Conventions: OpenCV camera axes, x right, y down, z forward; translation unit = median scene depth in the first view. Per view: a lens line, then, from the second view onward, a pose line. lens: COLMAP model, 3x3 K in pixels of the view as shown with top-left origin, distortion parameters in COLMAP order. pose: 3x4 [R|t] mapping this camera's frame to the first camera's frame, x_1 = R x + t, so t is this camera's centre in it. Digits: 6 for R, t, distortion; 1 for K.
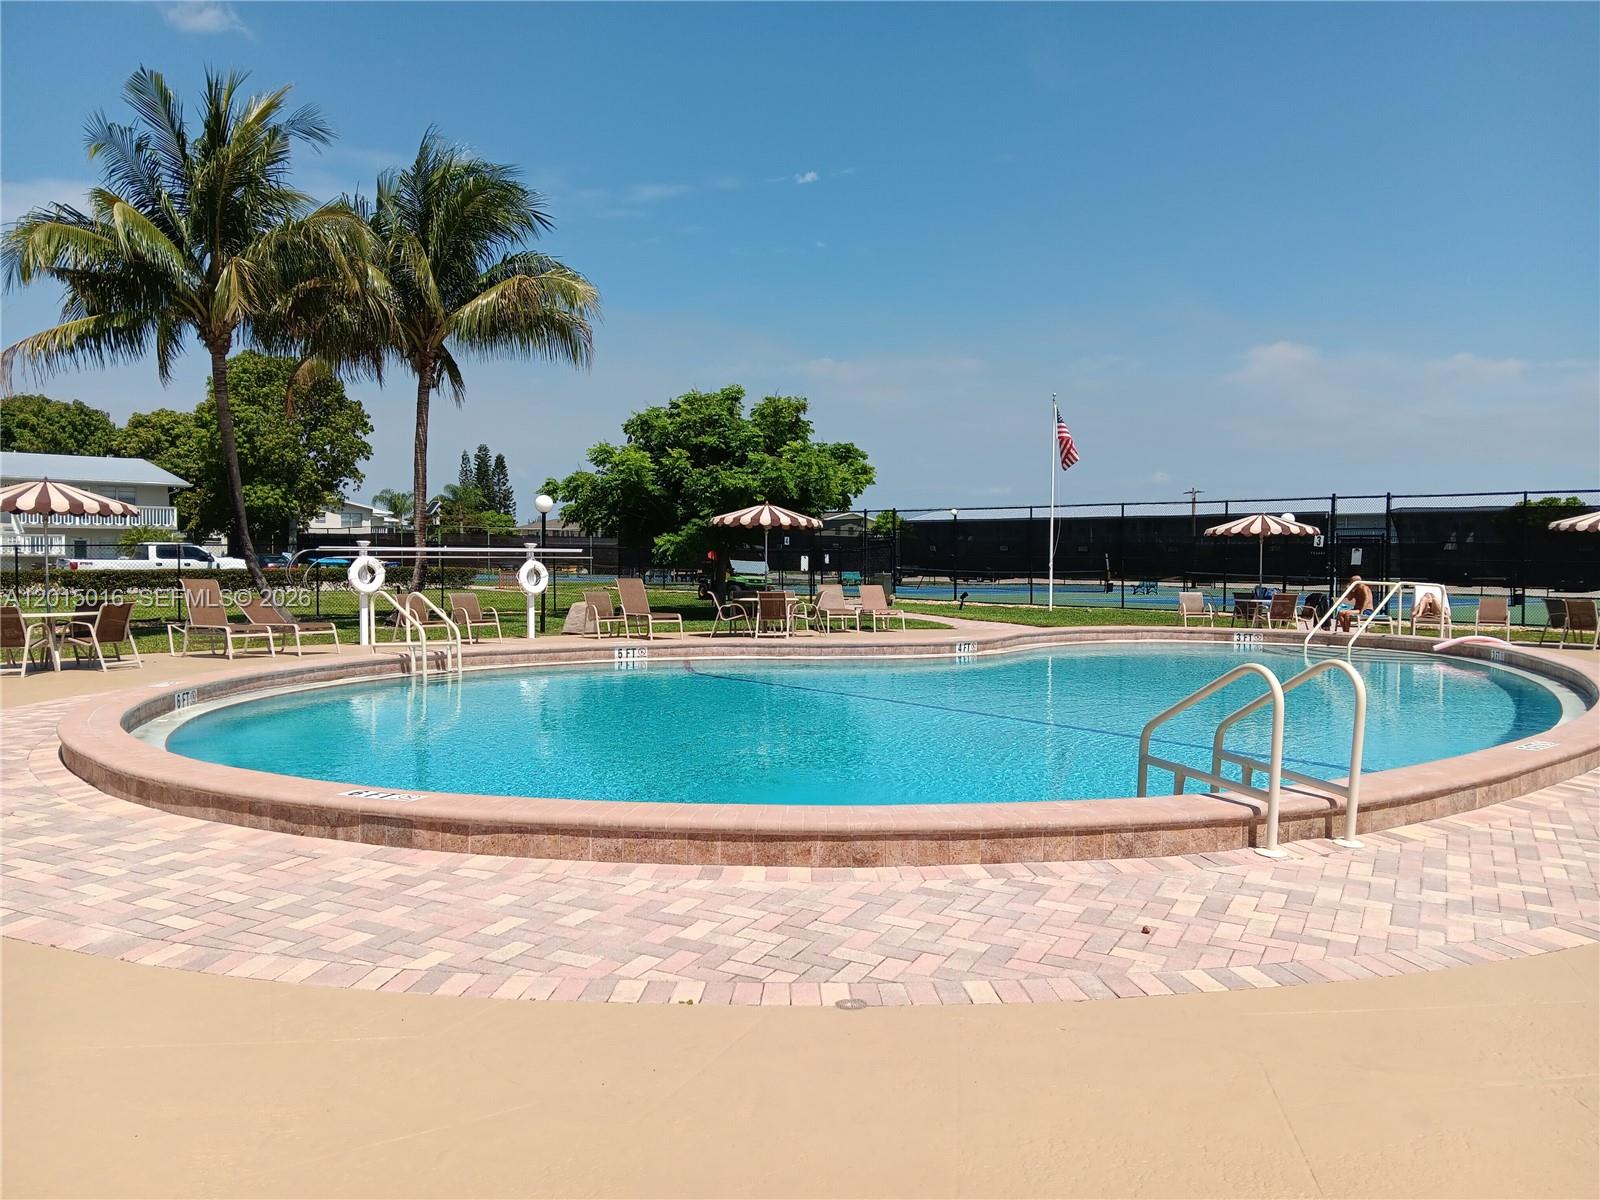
lens RADIAL K [[1217.0, 0, 808.2], [0, 1217.0, 601.7], [0, 0, 1]] dist [0.052005, -0.115515]
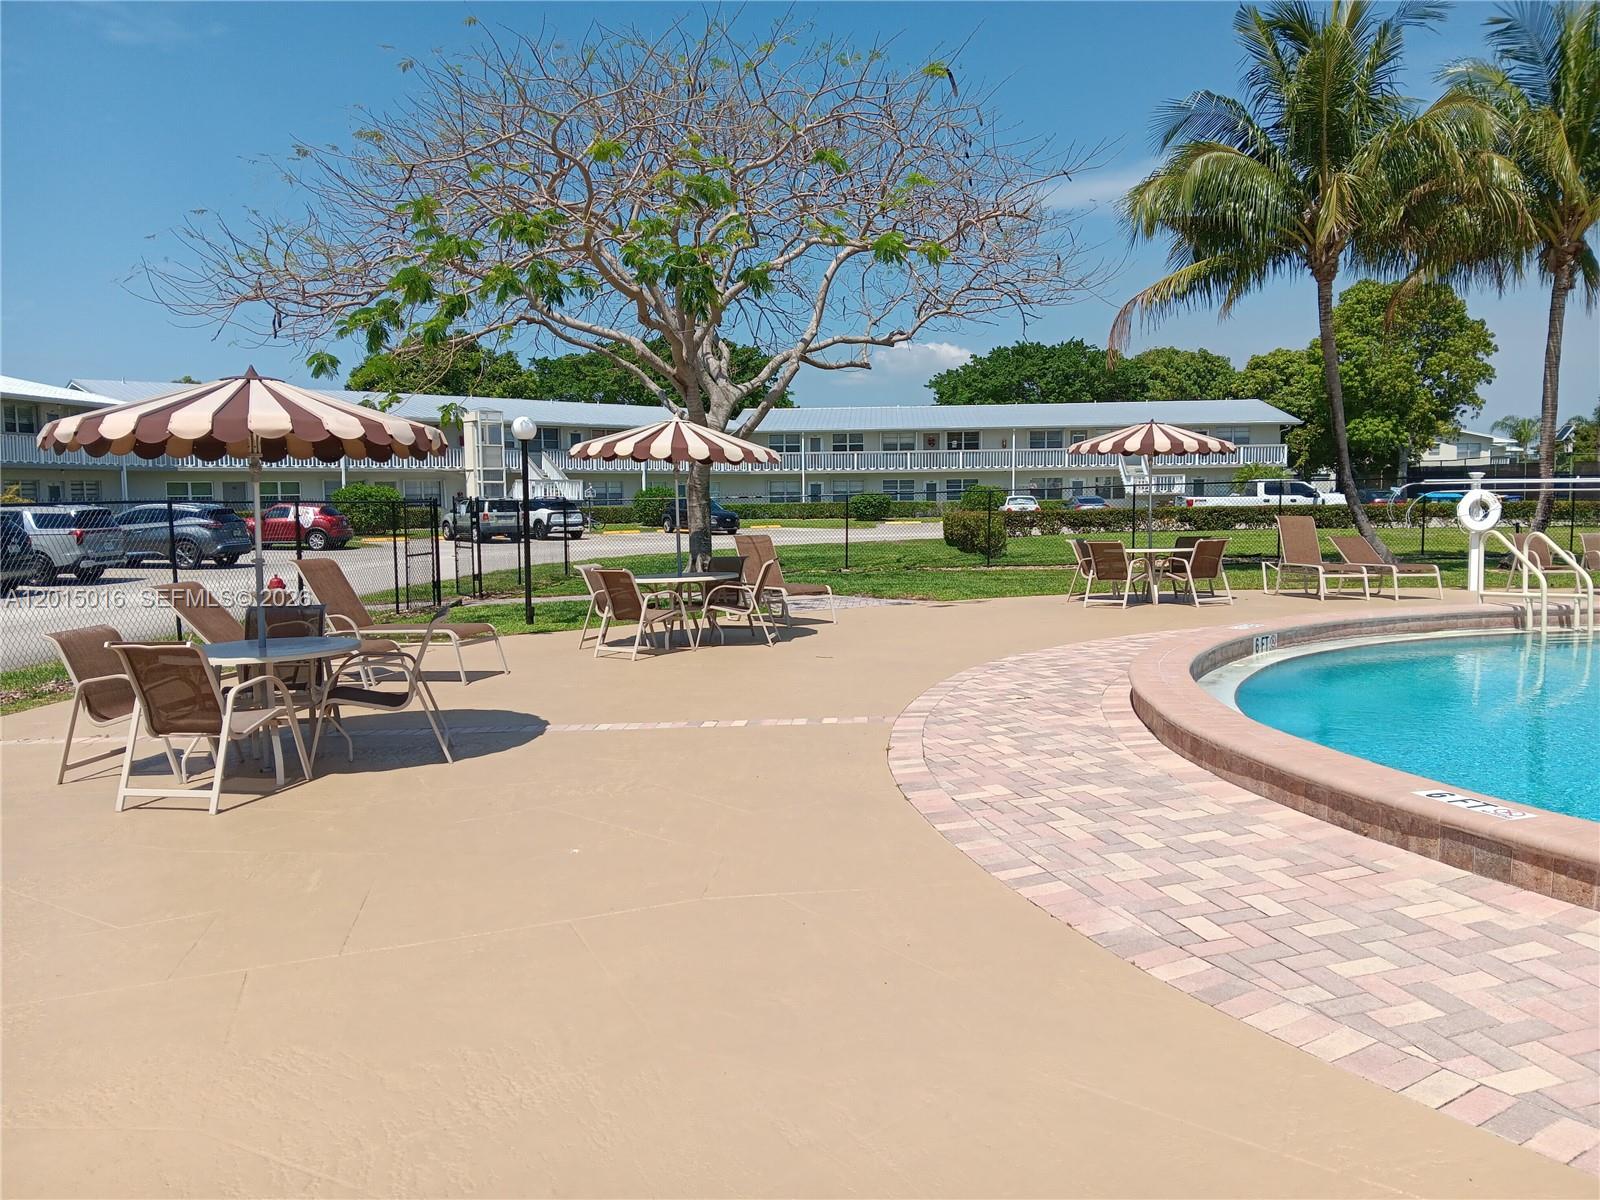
lens RADIAL K [[1217.0, 0, 808.2], [0, 1217.0, 601.7], [0, 0, 1]] dist [0.052005, -0.115515]
pose [[0.660228, 0.053590, -0.749151, -0.022936], [-0.013927, 0.998153, 0.059128, -0.003017], [0.750936, -0.028604, 0.659755, 0.076688]]
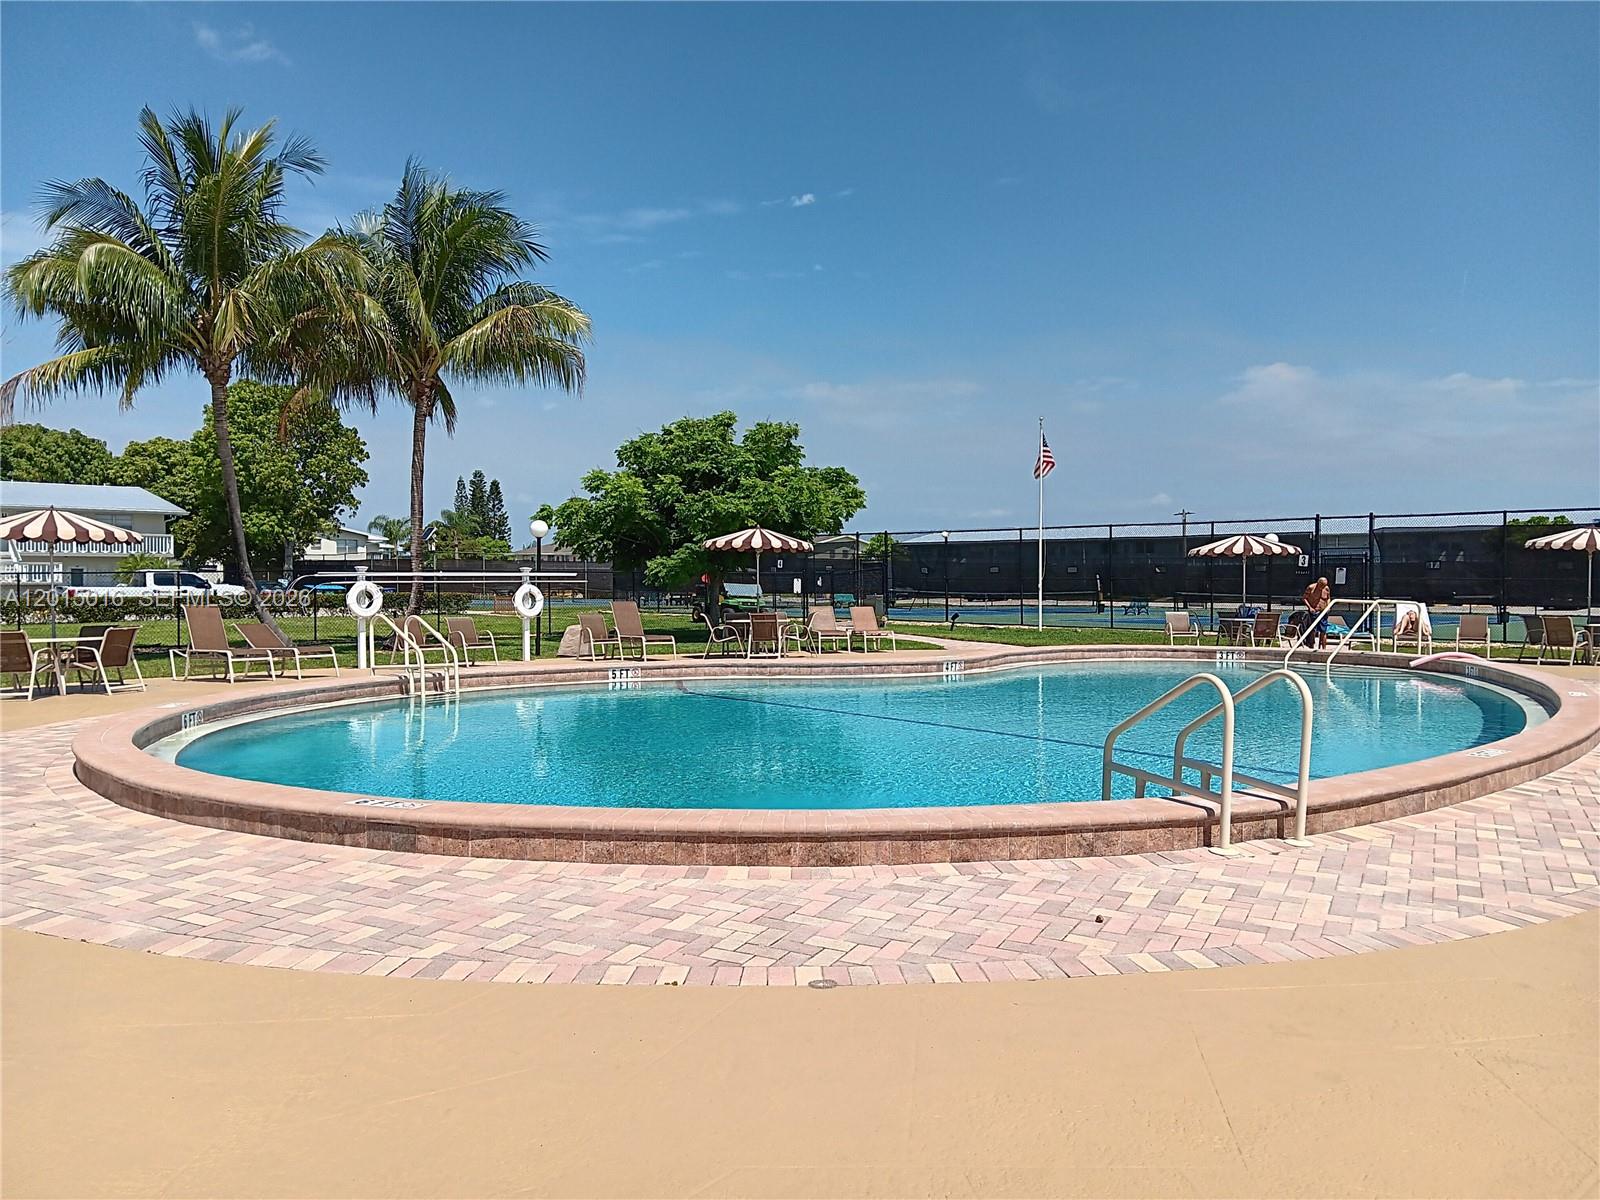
lens RADIAL K [[1209.0, 0, 817.7], [0, 1209.0, 603.6], [0, 0, 1]] dist [0.053858, -0.116588]
pose [[0.999895, -0.007232, 0.012537, 0.005544], [0.007448, 0.999823, -0.017281, 0.002252], [-0.012410, 0.017373, 0.999772, -0.025469]]
